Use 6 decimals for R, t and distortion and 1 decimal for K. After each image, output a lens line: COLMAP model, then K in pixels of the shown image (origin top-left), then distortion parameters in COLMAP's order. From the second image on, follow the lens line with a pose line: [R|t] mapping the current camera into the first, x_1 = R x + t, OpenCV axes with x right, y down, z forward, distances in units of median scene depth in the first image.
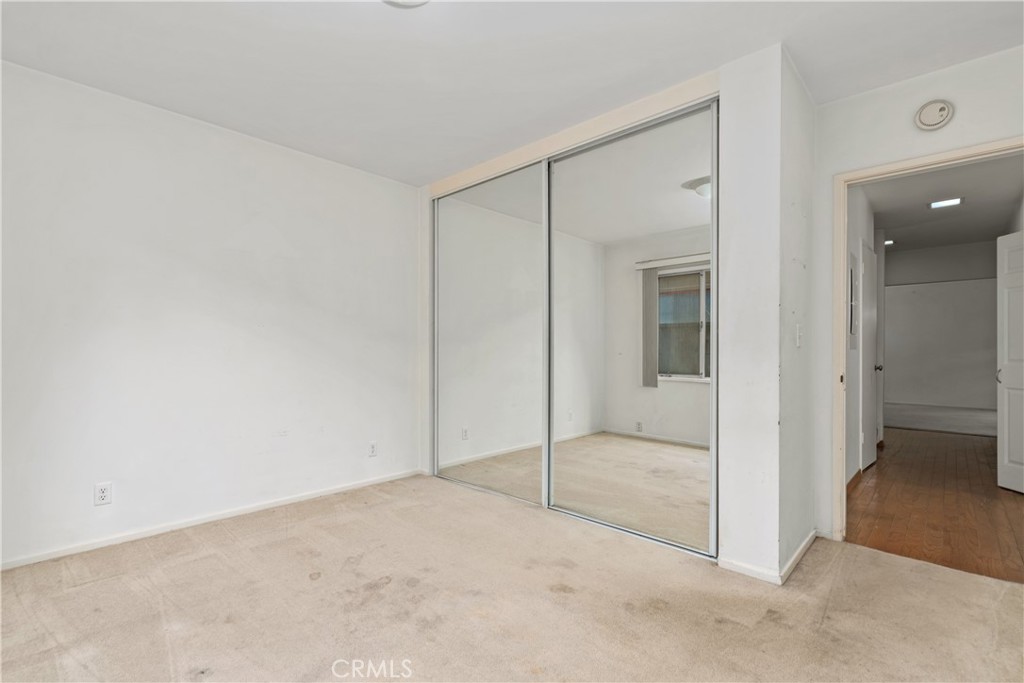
lens RADIAL K [[464.2, 0, 513.2], [0, 464.2, 344.3], [0, 0, 1]] dist [0.007280, -0.001972]
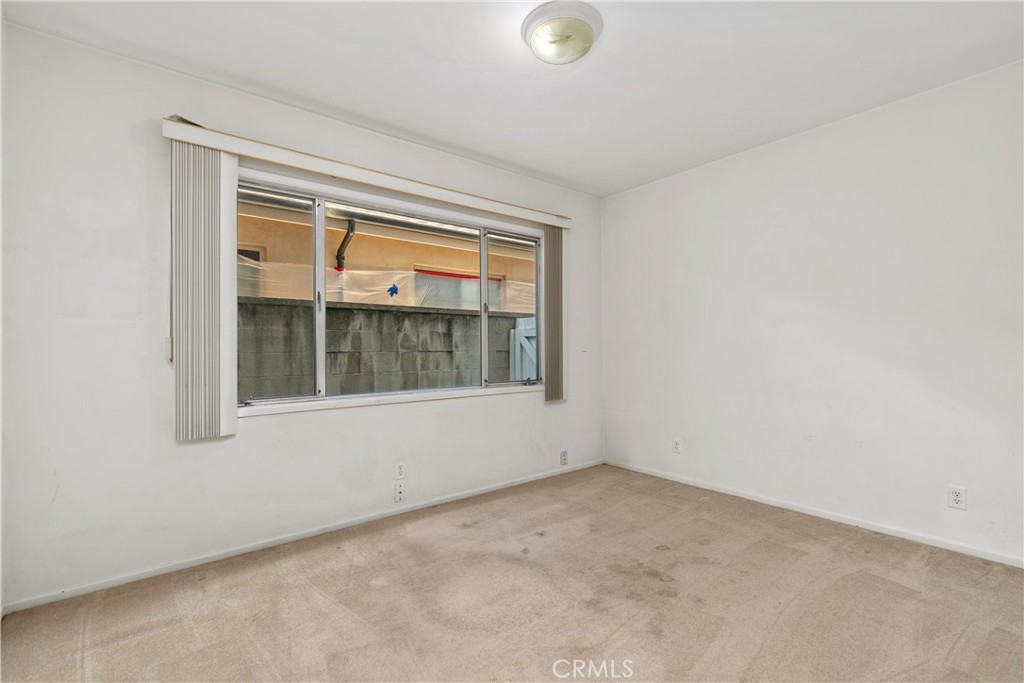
lens RADIAL K [[464.2, 0, 510.1], [0, 464.2, 344.7], [0, 0, 1]] dist [0.007280, -0.001972]
pose [[-0.133540, -0.007585, -0.991014, 0.672583], [0.011449, 0.999892, -0.009196, 0.013505], [0.990977, -0.012574, -0.133439, 0.721792]]
